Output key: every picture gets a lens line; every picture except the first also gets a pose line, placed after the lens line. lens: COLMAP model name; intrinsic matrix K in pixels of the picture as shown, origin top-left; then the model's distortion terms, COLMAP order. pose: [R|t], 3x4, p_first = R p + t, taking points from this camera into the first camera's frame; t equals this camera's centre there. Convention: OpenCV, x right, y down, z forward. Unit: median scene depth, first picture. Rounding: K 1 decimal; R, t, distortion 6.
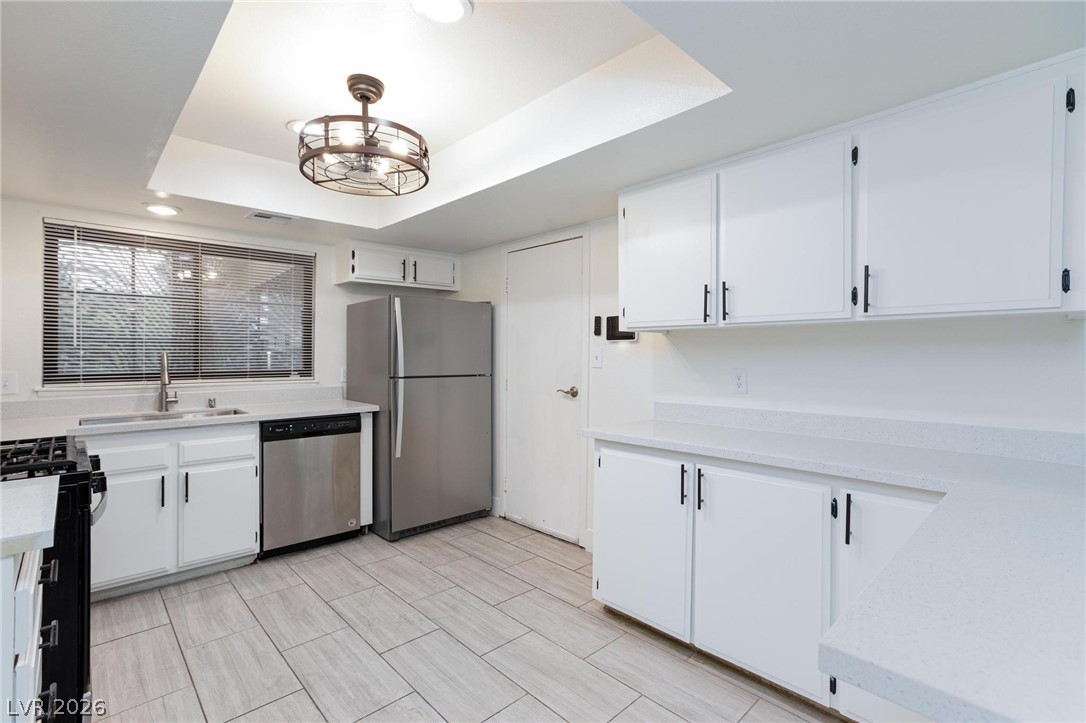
lens RADIAL K [[509.8, 0, 535.5], [0, 509.8, 360.0], [0, 0, 1]] dist [-0.011964, 0.006520]
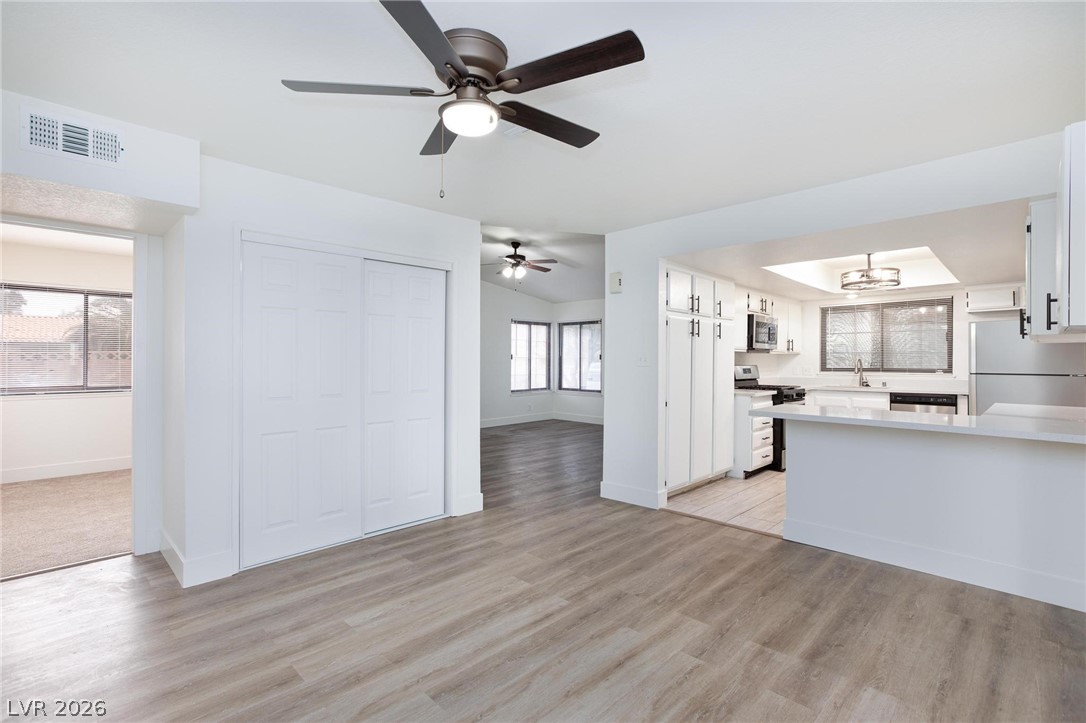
lens RADIAL K [[505.9, 0, 537.3], [0, 505.9, 358.2], [0, 0, 1]] dist [-0.004407, 0.001796]
pose [[0.041727, -0.008643, -0.999092, 1.253746], [-0.006926, 0.999936, -0.008940, 0.010095], [0.999105, 0.007293, 0.041664, -0.427796]]
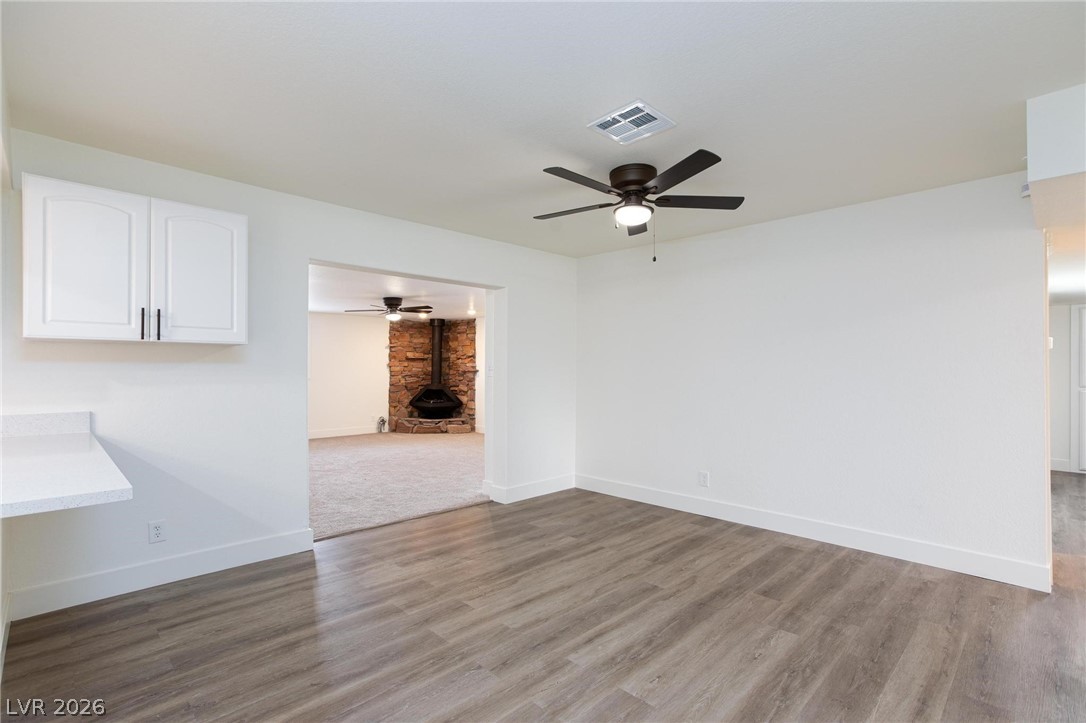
lens RADIAL K [[509.8, 0, 539.6], [0, 509.8, 370.8], [0, 0, 1]] dist [-0.011964, 0.006520]
pose [[-0.036643, -0.008155, 0.999295, -0.209654], [0.001693, 0.999965, 0.008222, 0.003891], [-0.999327, 0.001993, -0.036627, -0.281883]]
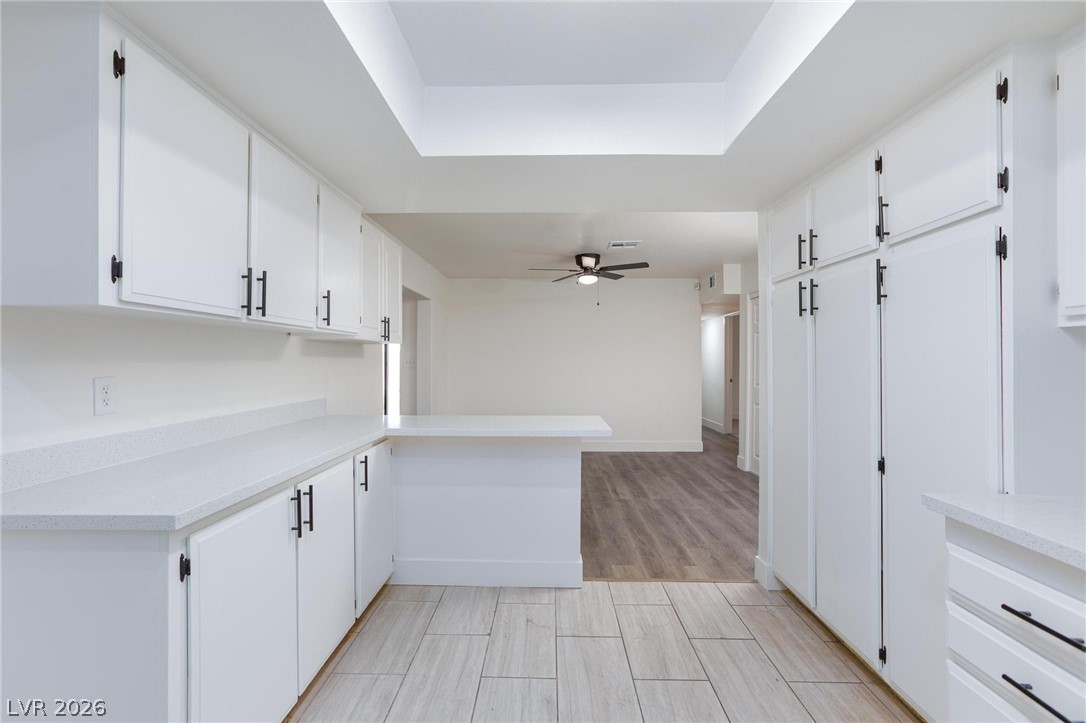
lens RADIAL K [[505.9, 0, 548.2], [0, 505.9, 355.8], [0, 0, 1]] dist [-0.004407, 0.001796]
pose [[-0.729866, -0.002802, 0.683584, -0.356168], [-0.003211, 0.999995, 0.000671, -0.009852], [-0.683582, -0.001705, -0.729871, 0.825251]]
